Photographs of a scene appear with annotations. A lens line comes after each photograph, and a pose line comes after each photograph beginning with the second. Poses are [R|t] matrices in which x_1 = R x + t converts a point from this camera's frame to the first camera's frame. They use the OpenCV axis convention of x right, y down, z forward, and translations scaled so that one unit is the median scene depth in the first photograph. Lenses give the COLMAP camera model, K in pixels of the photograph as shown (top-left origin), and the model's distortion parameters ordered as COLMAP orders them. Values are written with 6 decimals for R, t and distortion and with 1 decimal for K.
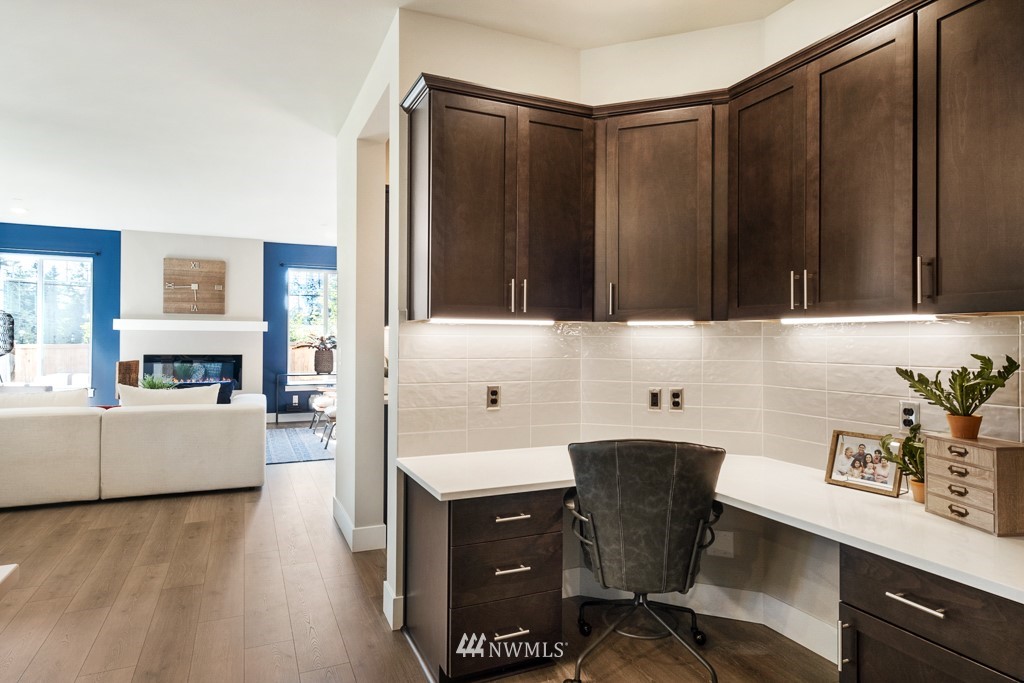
lens RADIAL K [[609.3, 0, 512.0], [0, 609.3, 341.5], [0, 0, 1]] dist [0.029057, 0.000419]
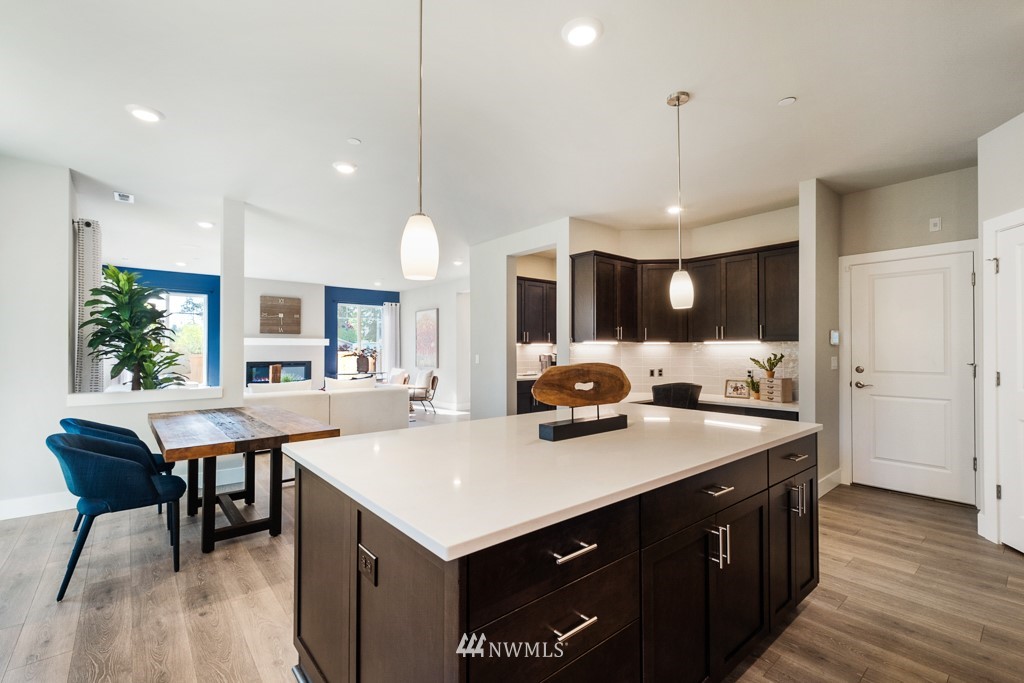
lens RADIAL K [[452.4, 0, 515.3], [0, 452.4, 345.6], [0, 0, 1]] dist [0.016525, -0.000012]
pose [[0.959712, -0.005197, 0.280936, -0.893143], [0.007892, 0.999933, -0.008463, -0.007572], [-0.280873, 0.010339, 0.959689, -0.683538]]
